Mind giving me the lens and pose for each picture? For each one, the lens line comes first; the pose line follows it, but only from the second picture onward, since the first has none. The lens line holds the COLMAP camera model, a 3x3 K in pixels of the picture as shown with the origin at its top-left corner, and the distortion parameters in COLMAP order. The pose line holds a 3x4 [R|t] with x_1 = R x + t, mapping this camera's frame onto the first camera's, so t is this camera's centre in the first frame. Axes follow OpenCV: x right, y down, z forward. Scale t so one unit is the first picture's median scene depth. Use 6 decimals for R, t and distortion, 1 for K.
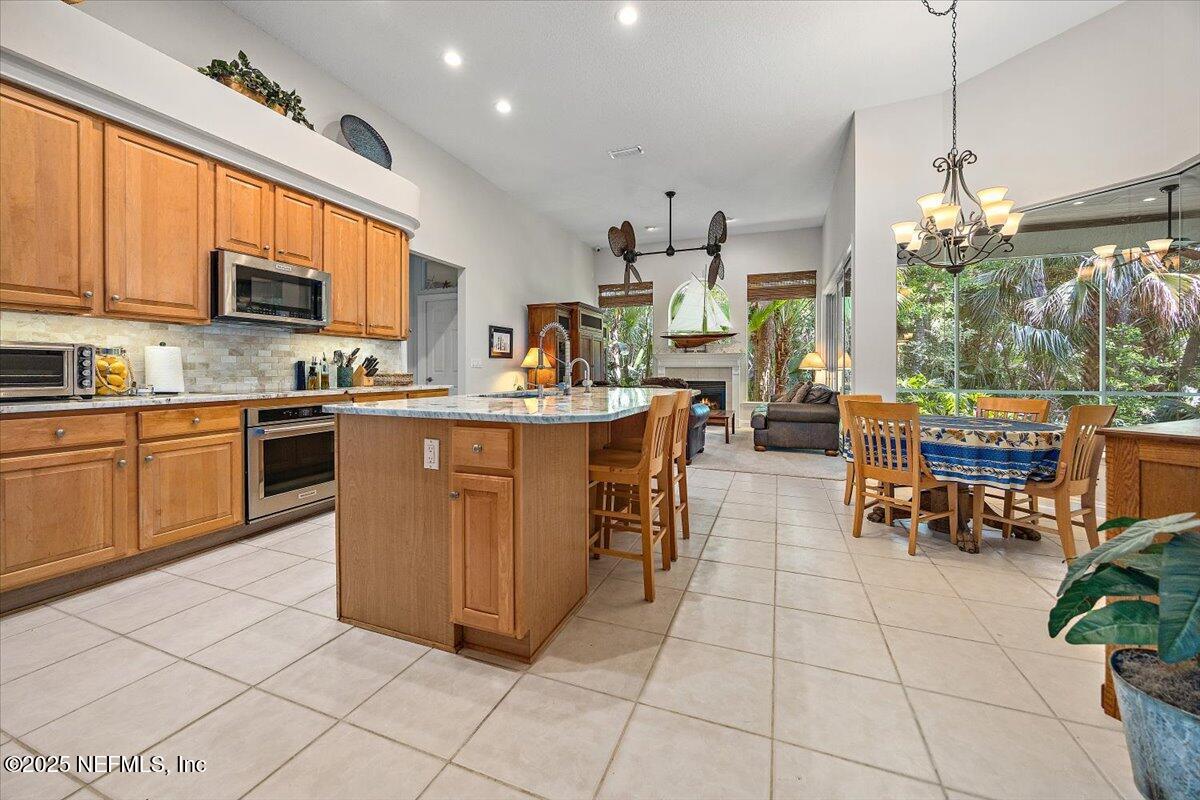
lens RADIAL K [[460.9, 0, 602.8], [0, 460.9, 379.6], [0, 0, 1]] dist [0.000304, 0.000026]
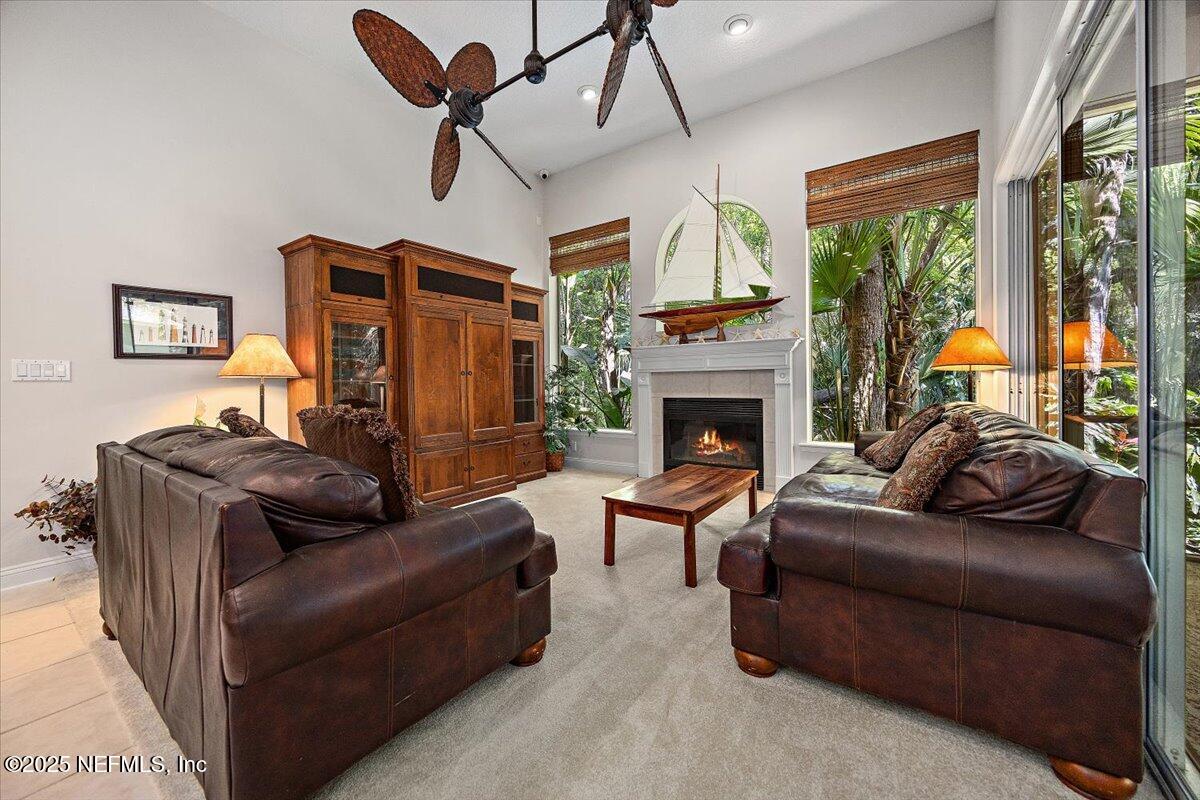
lens RADIAL K [[460.9, 0, 595.9], [0, 460.9, 388.8], [0, 0, 1]] dist [0.000304, 0.000026]
pose [[0.968867, -0.010847, -0.247344, 0.218028], [0.011558, 0.999932, 0.001421, -0.009364], [0.247311, -0.004236, 0.968927, 0.485283]]
